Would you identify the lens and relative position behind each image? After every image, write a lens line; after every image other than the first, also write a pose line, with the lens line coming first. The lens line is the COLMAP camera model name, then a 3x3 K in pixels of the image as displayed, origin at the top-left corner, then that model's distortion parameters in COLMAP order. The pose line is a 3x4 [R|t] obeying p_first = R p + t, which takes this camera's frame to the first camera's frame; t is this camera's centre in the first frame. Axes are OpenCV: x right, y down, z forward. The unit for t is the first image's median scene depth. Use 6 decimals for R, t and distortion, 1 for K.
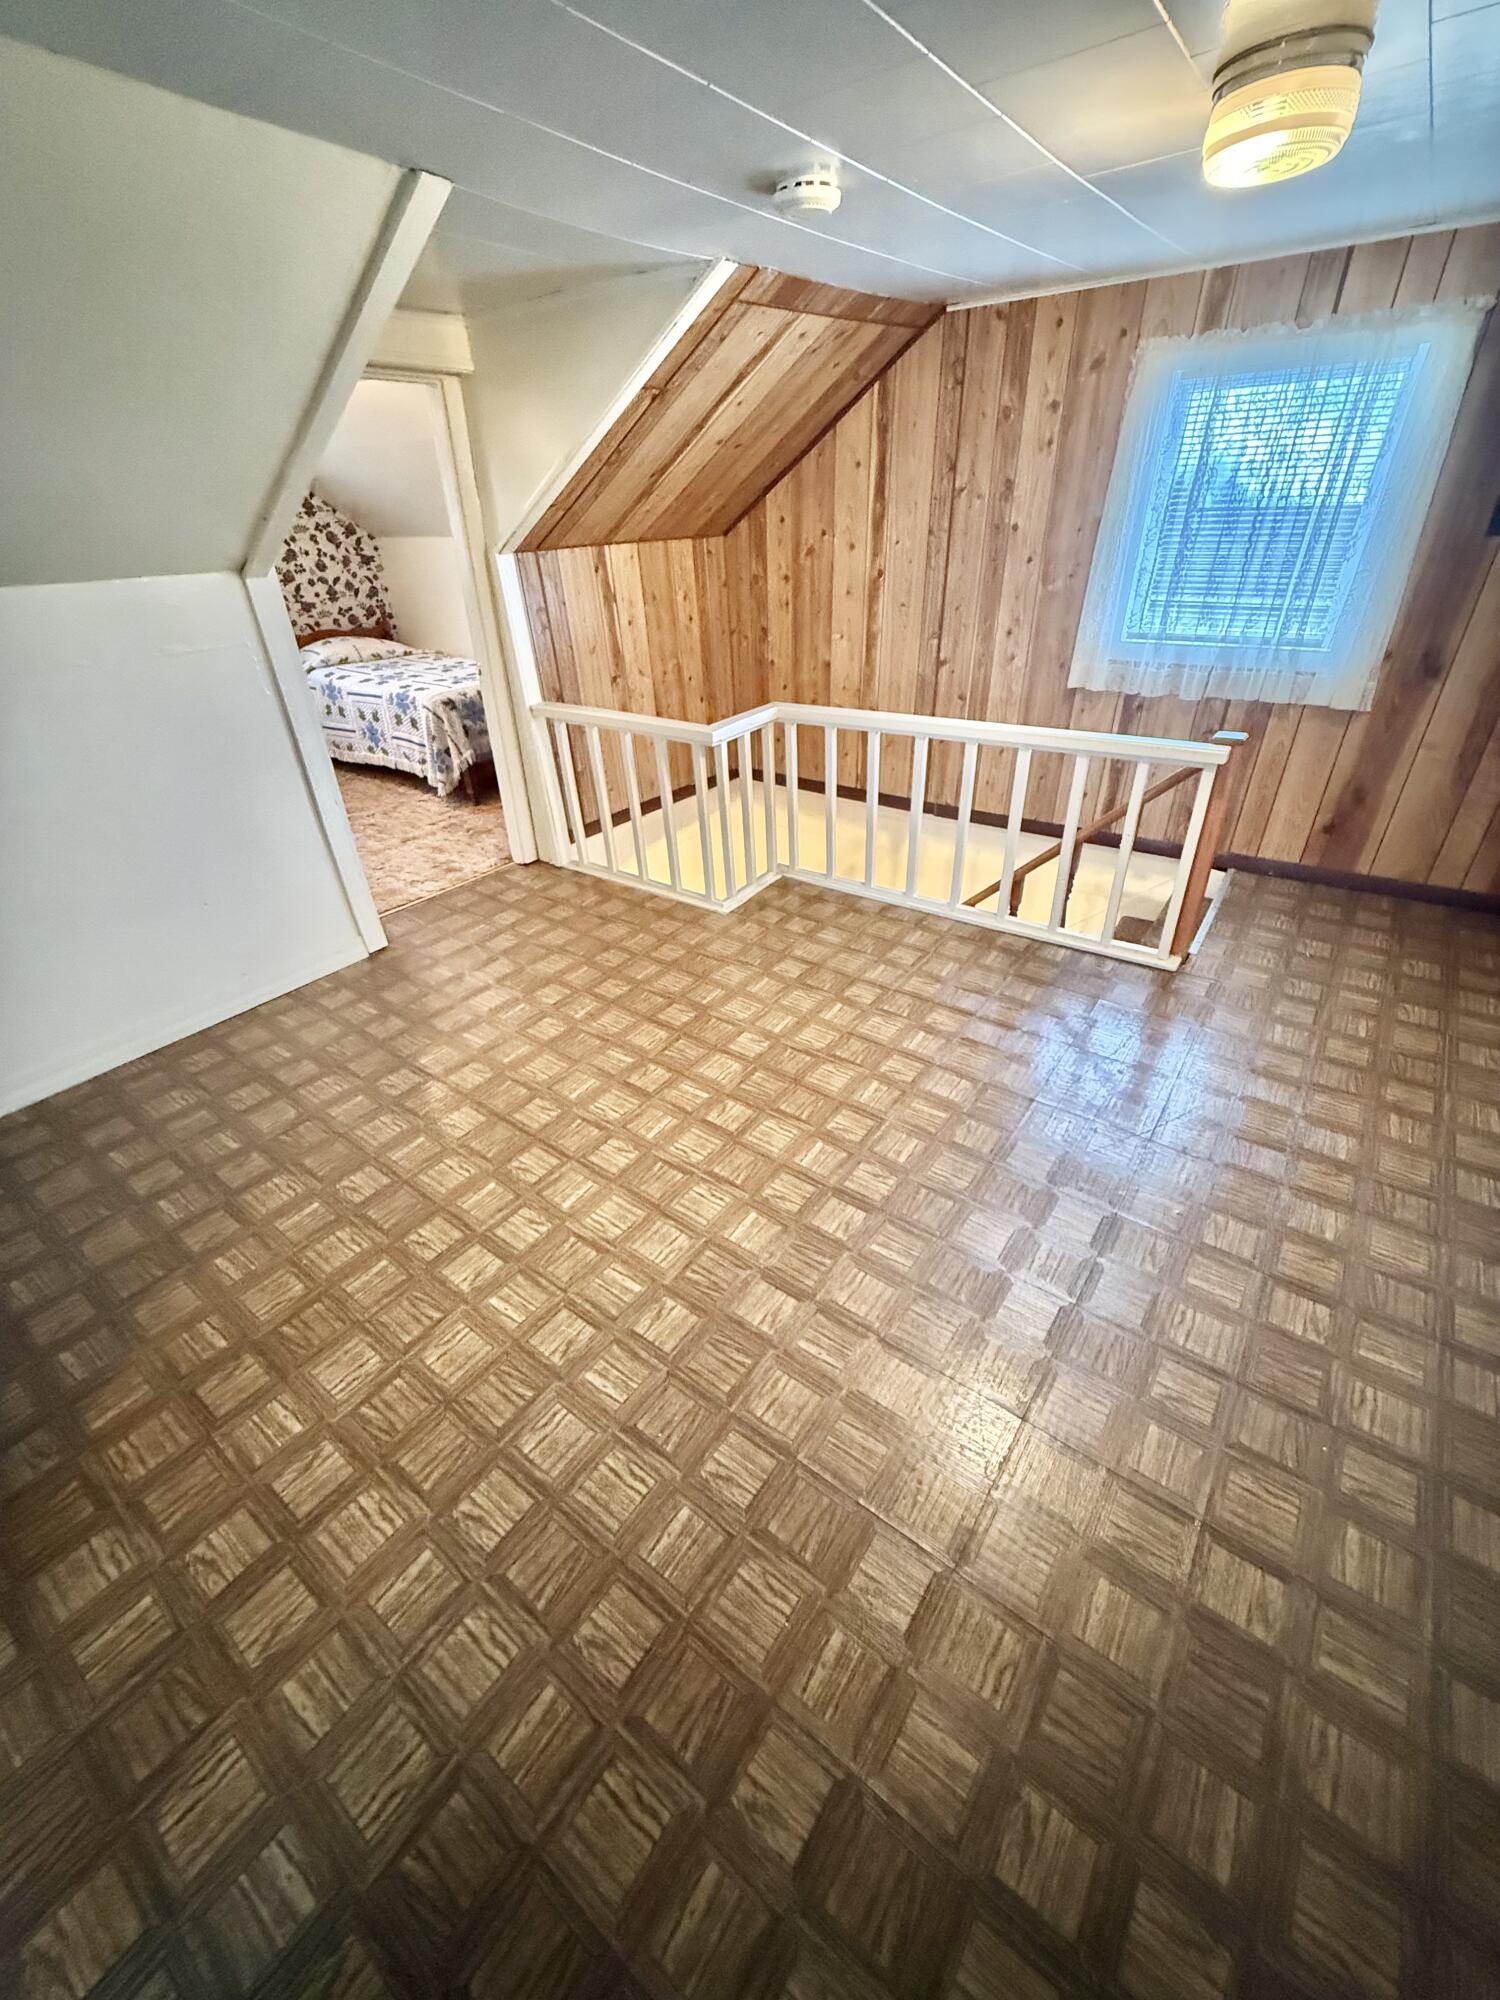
lens RADIAL K [[795.2, 0, 744.8], [0, 795.2, 994.0], [0, 0, 1]] dist [-0.004823, 0.001040]
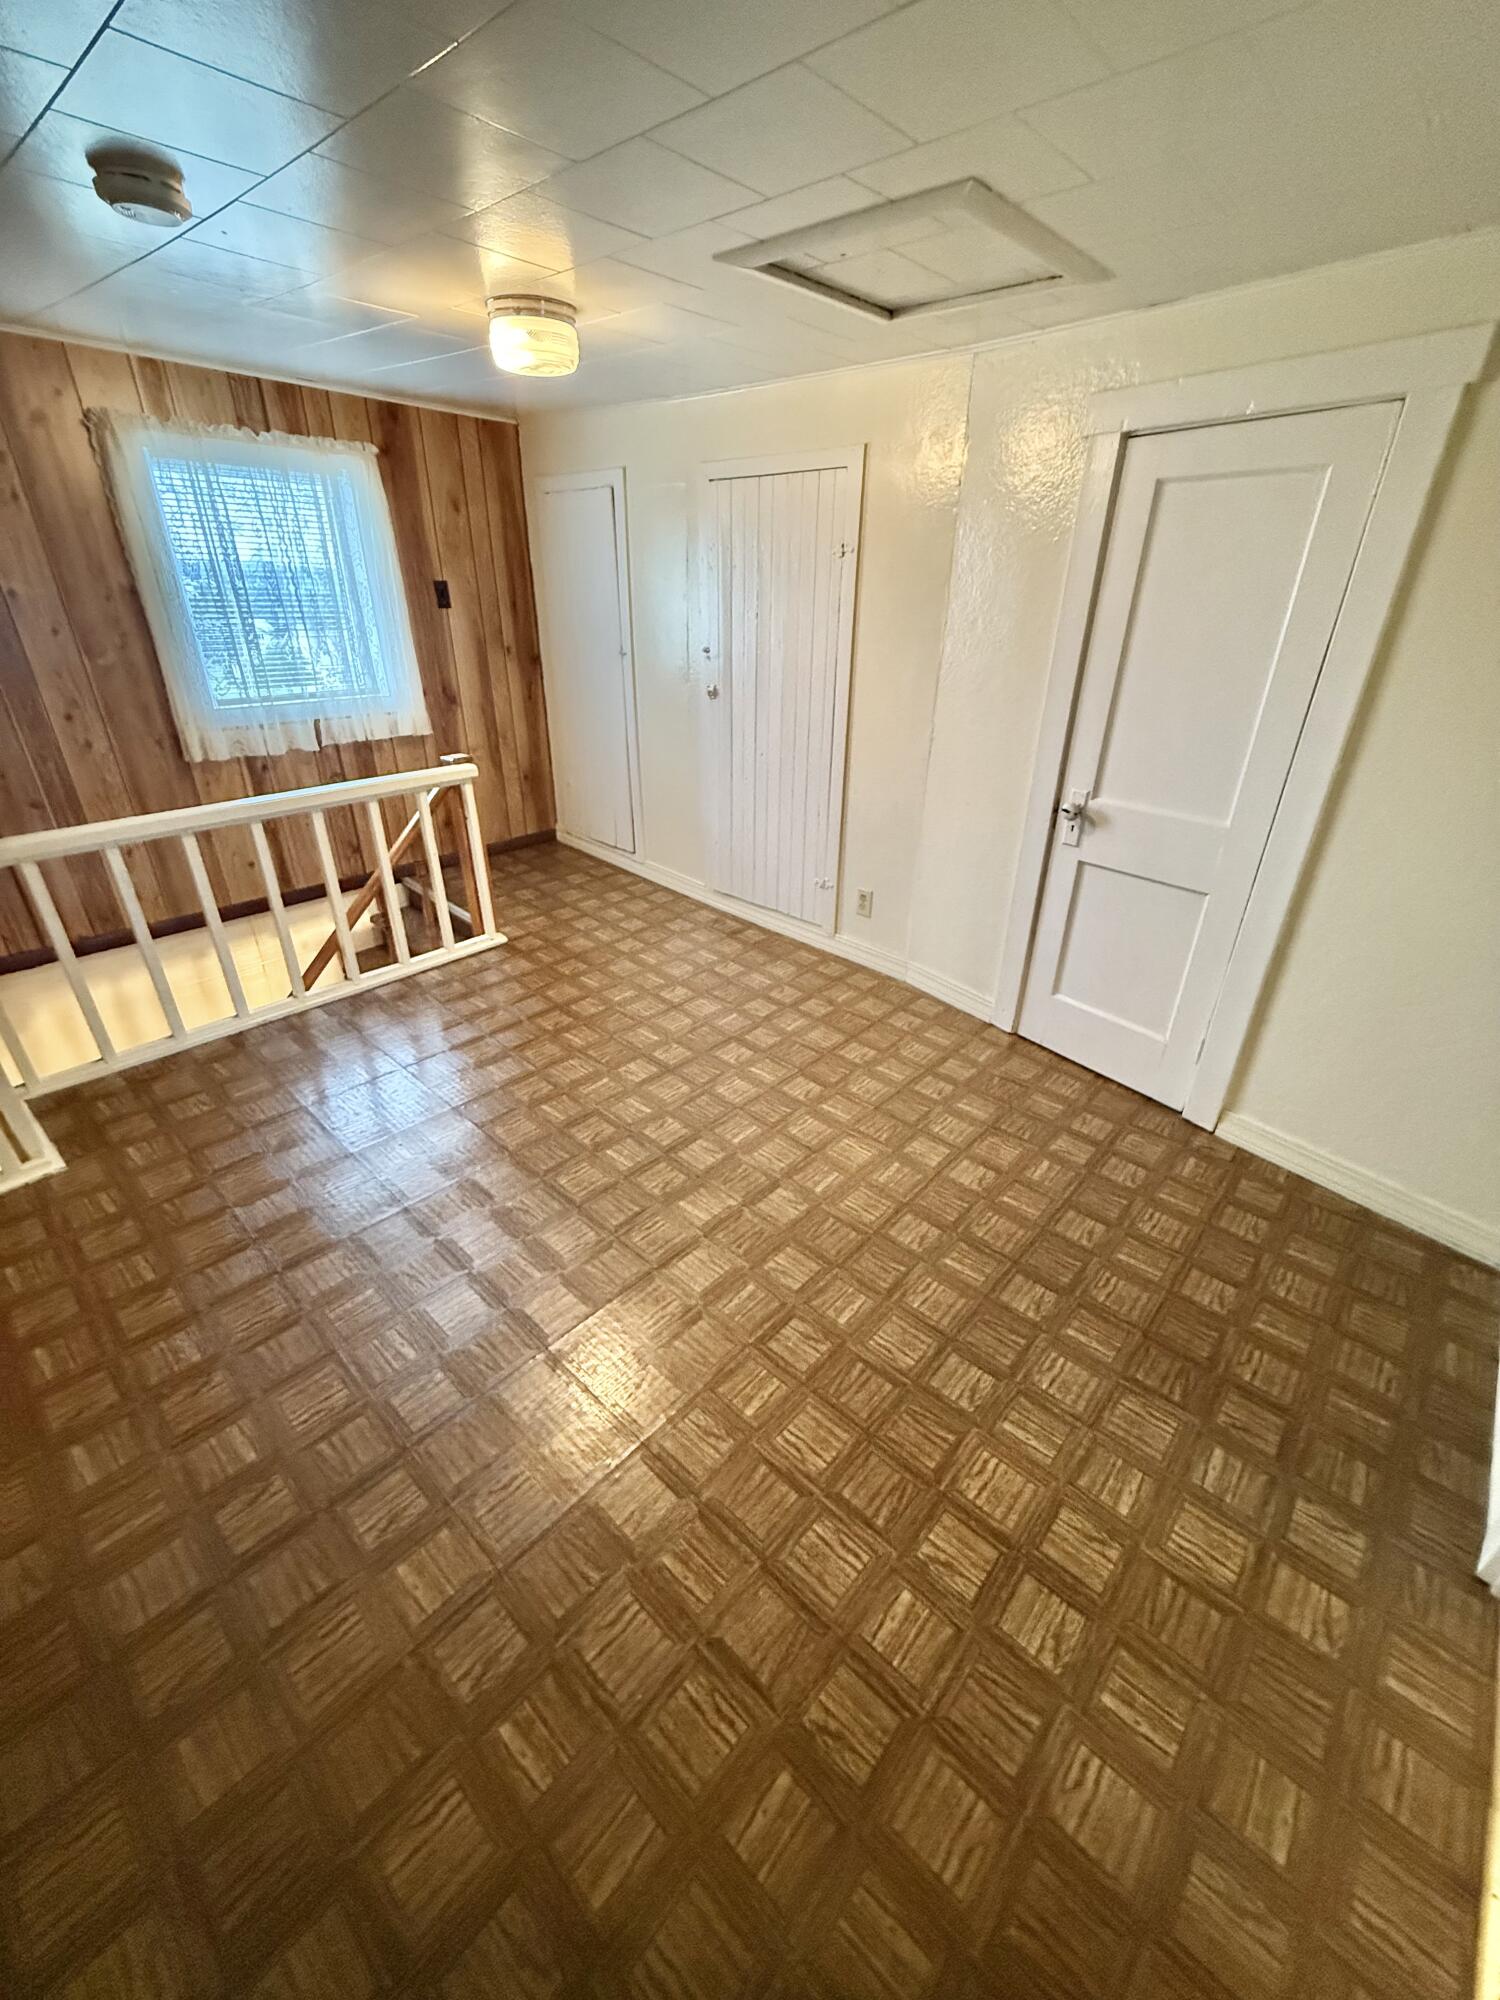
lens RADIAL K [[795.2, 0, 744.7], [0, 795.2, 998.2], [0, 0, 1]] dist [-0.004823, 0.001040]
pose [[0.101437, -0.426873, 0.898605, -0.823722], [0.494125, 0.805588, 0.326908, -0.255604], [-0.863453, 0.410862, 0.292645, 0.489585]]
